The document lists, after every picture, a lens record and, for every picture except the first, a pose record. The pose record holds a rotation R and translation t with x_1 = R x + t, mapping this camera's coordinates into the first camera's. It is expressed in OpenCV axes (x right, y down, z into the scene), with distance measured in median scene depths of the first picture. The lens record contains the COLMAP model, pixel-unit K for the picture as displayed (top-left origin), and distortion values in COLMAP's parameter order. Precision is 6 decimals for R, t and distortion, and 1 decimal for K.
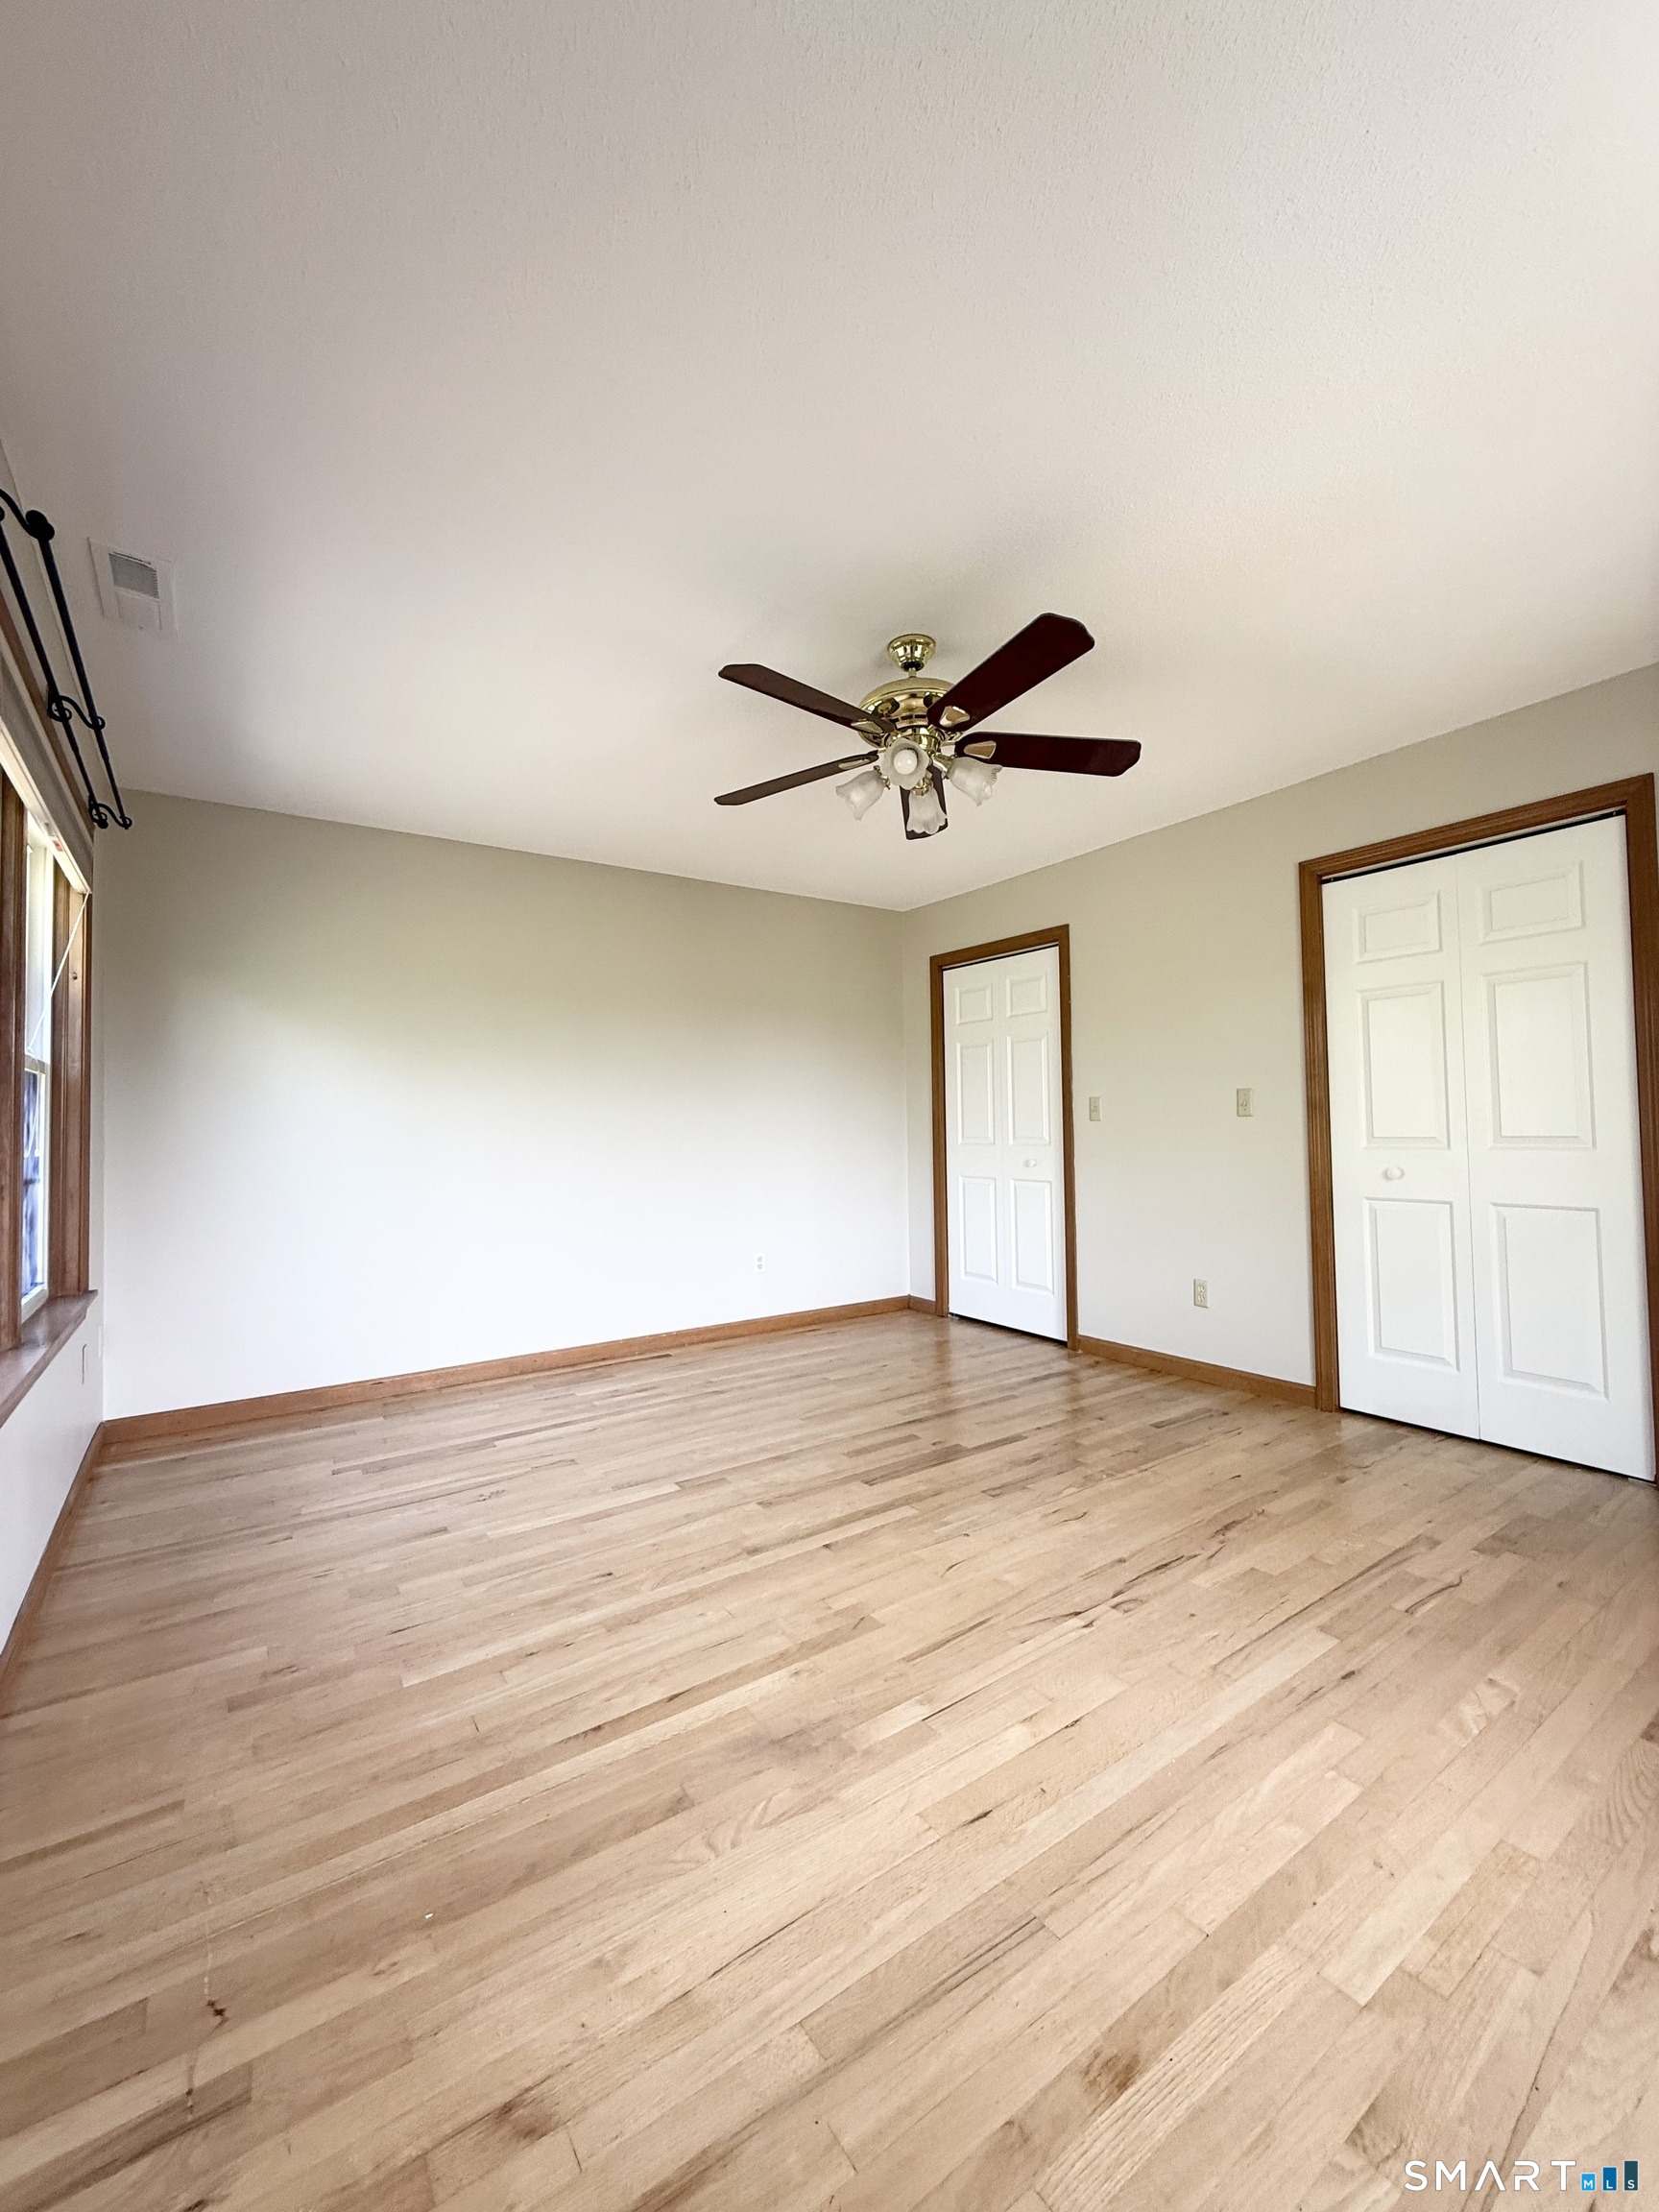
lens RADIAL K [[882.7, 0, 832.4], [0, 882.7, 1090.2], [0, 0, 1]] dist [-0.000891, 0.001001]
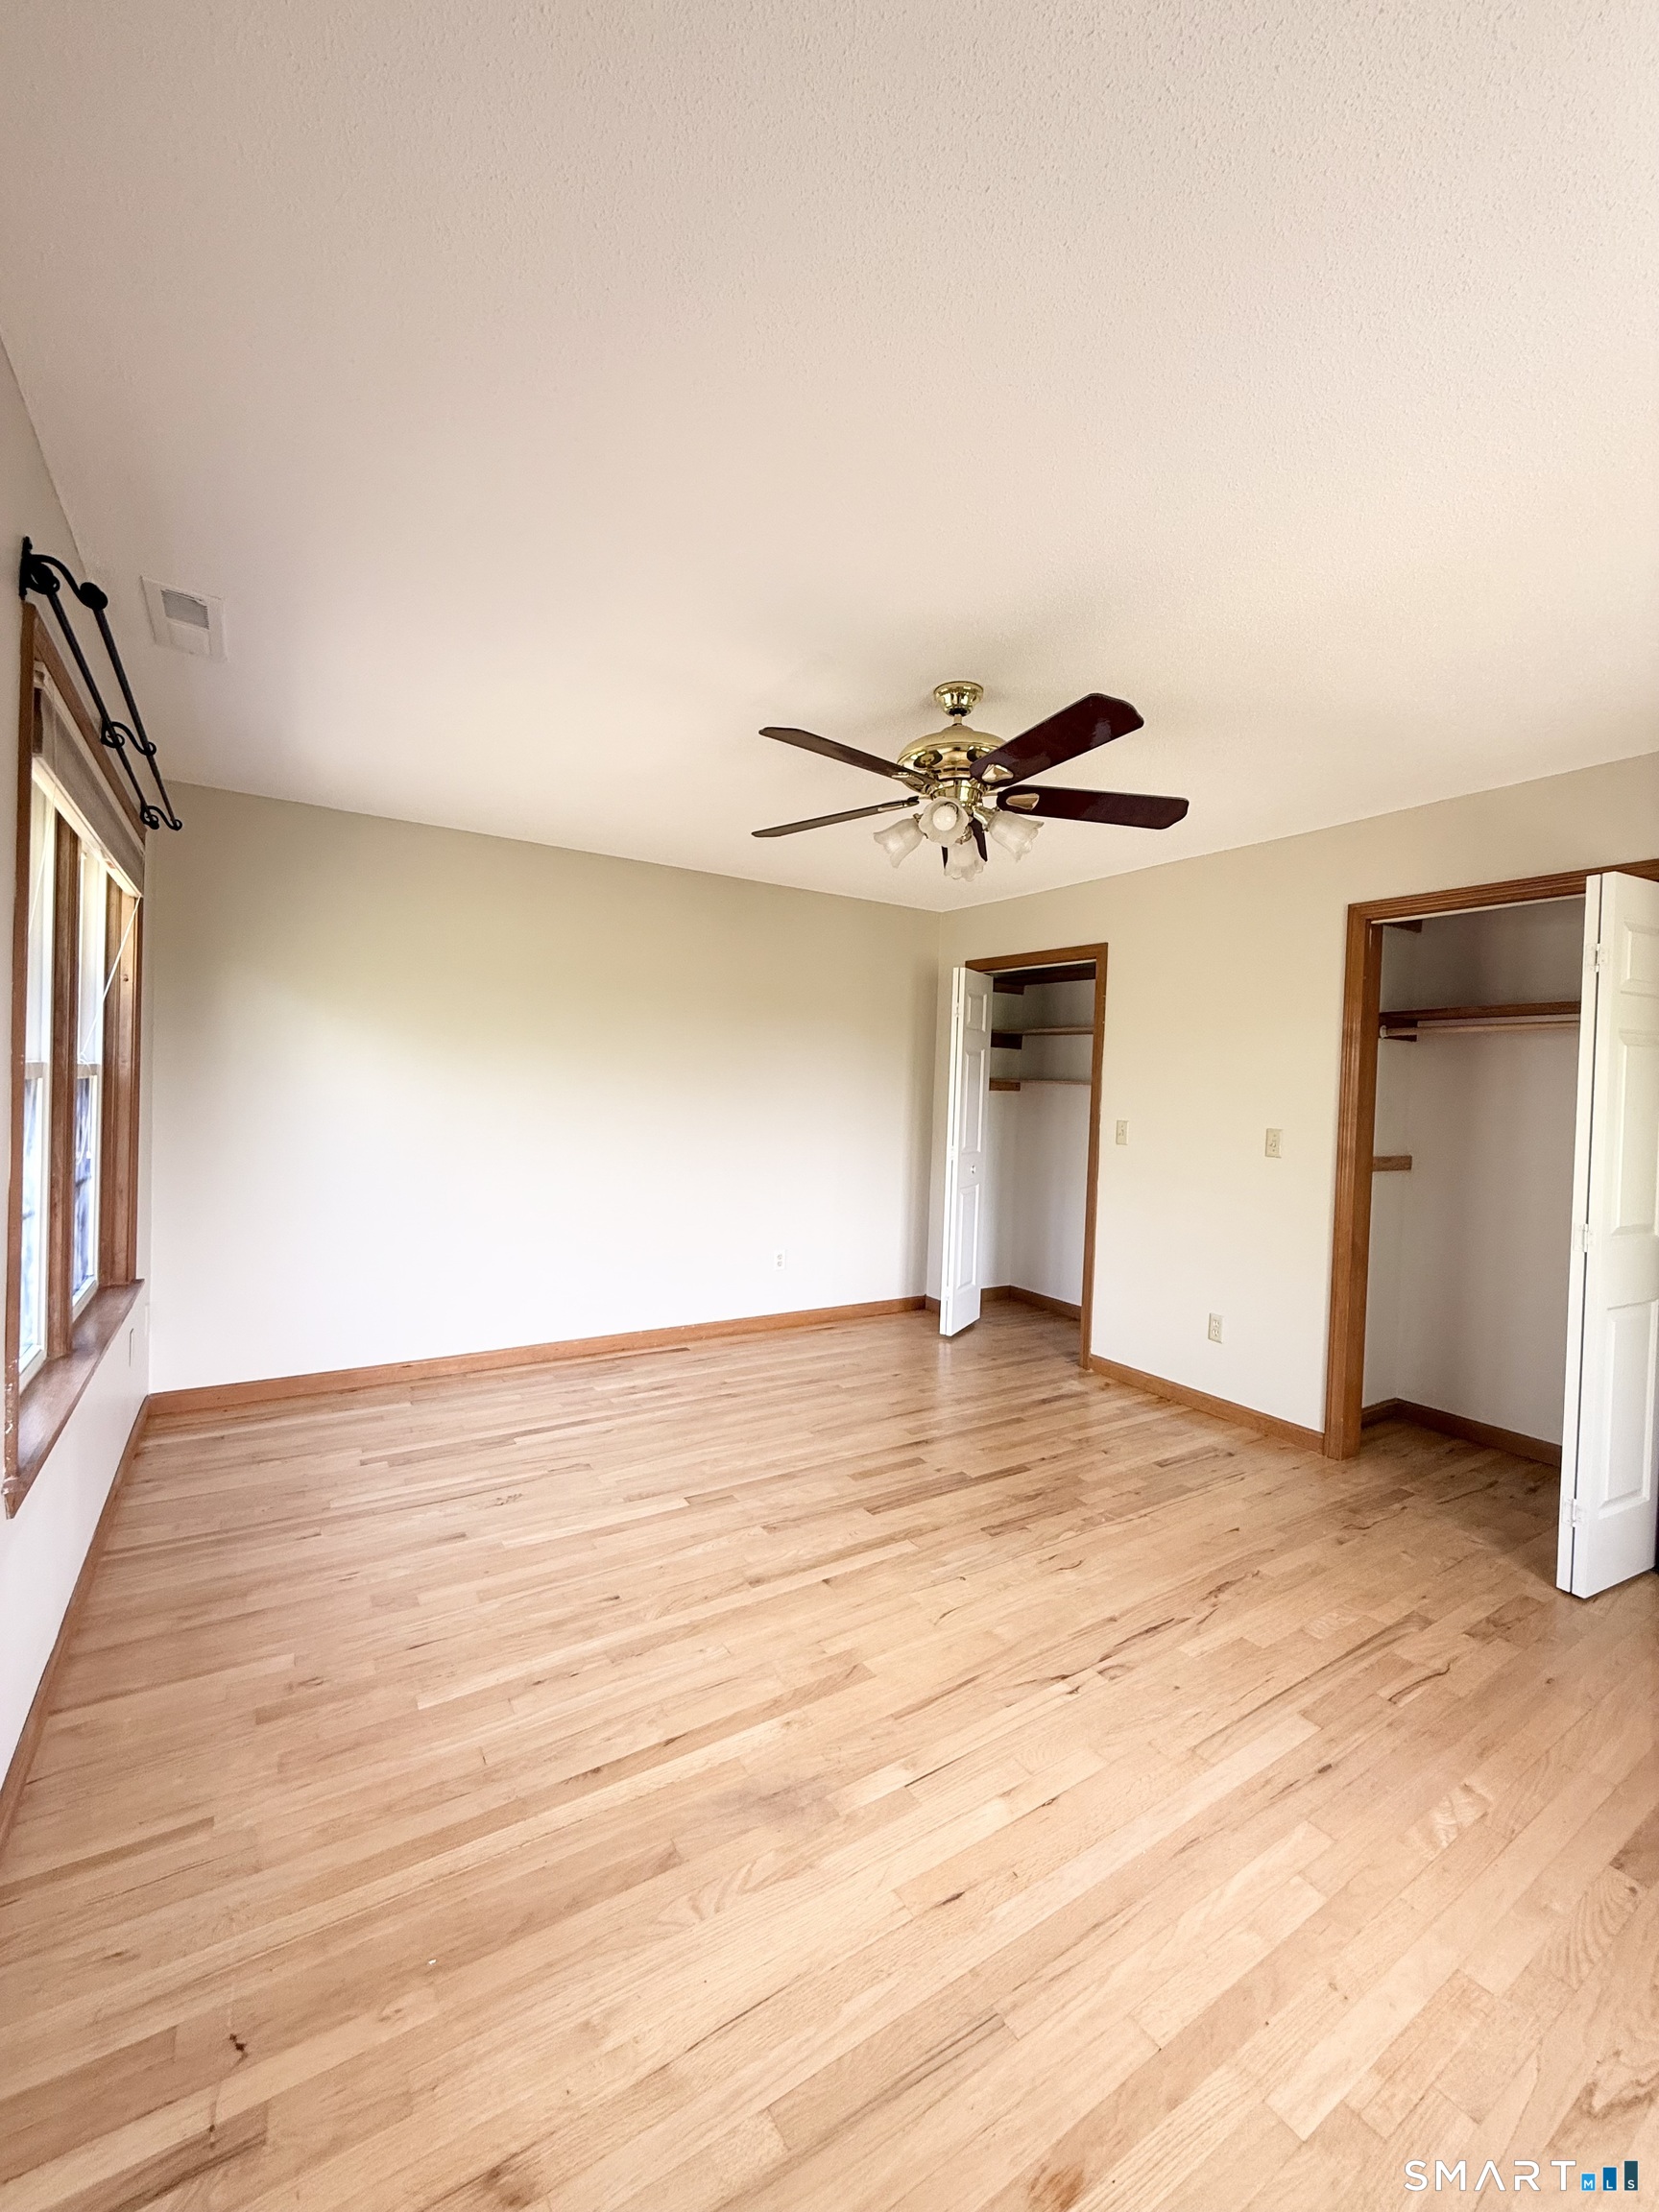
lens RADIAL K [[882.7, 0, 832.5], [0, 882.7, 1091.7], [0, 0, 1]] dist [-0.000891, 0.001001]
pose [[0.998087, 0.051543, -0.034153, 0.007187], [-0.049770, 0.997464, 0.050870, -0.115958], [0.036689, -0.049073, 0.998121, -0.003556]]
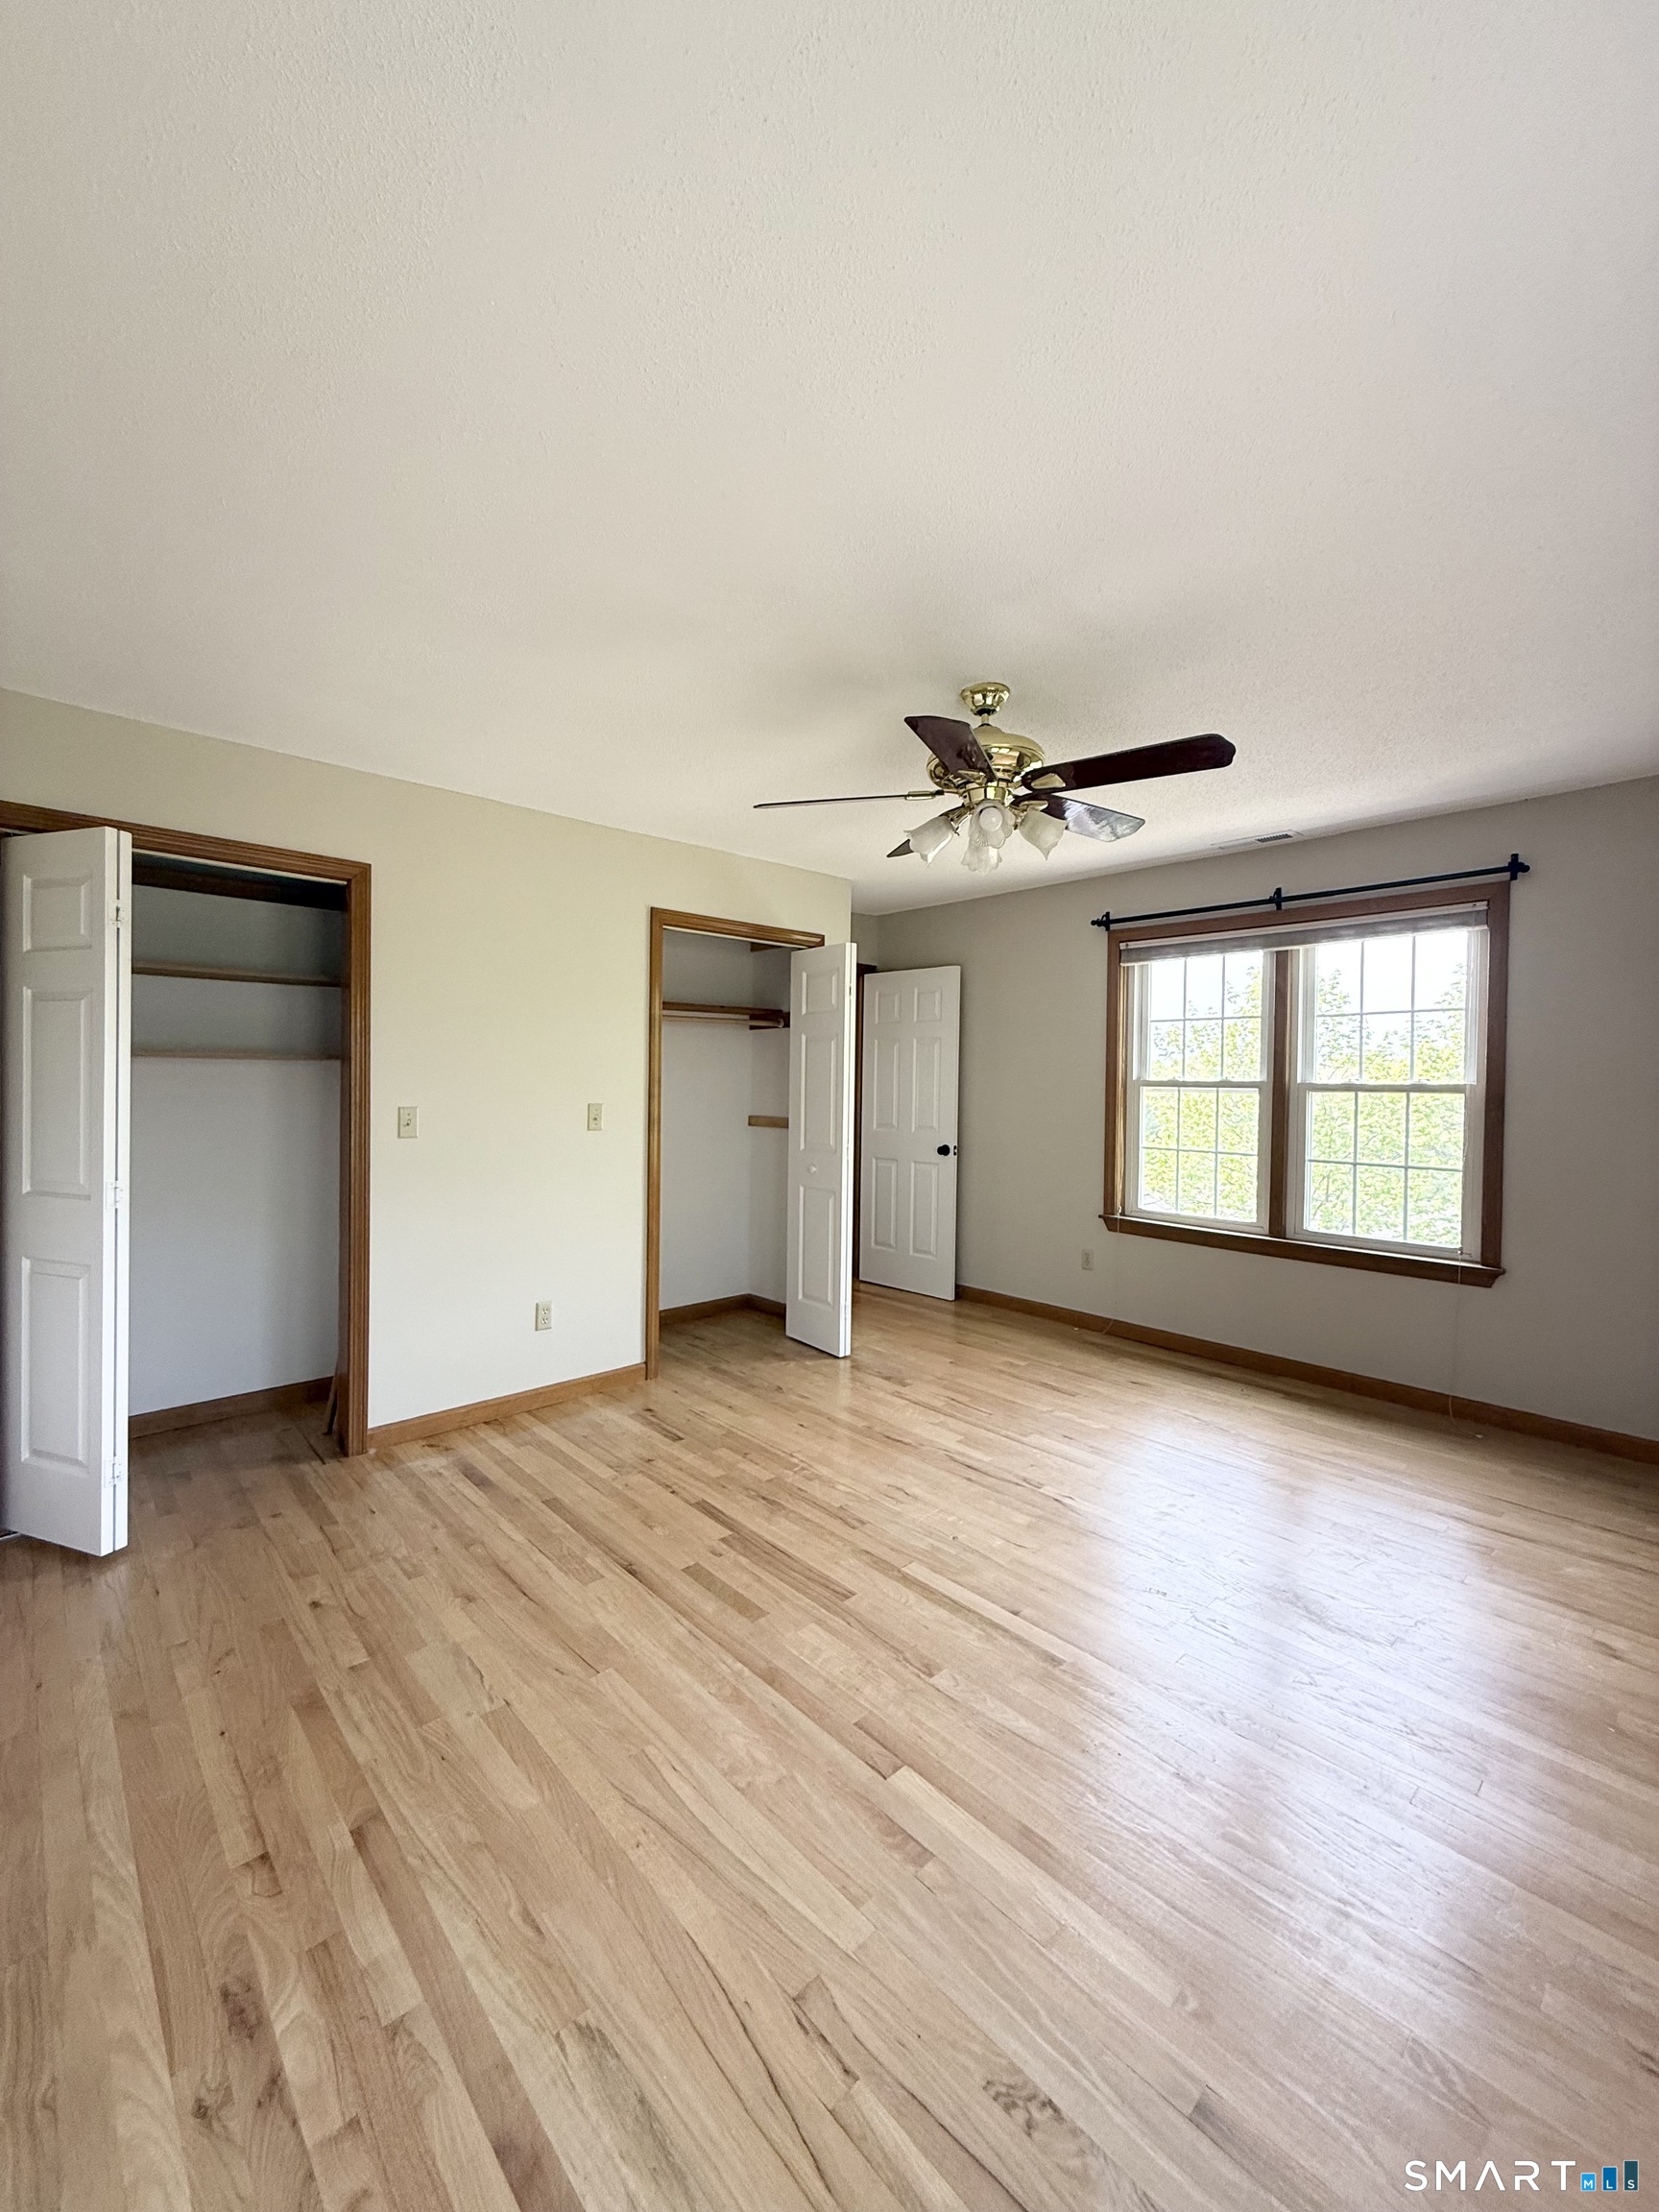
lens RADIAL K [[882.7, 0, 832.3], [0, 882.7, 1091.6], [0, 0, 1]] dist [-0.000891, 0.001001]
pose [[-0.143420, 0.003874, 0.989654, -0.996276], [-0.051655, 0.998600, -0.011395, -0.030416], [-0.988313, -0.052755, -0.143019, 1.460217]]
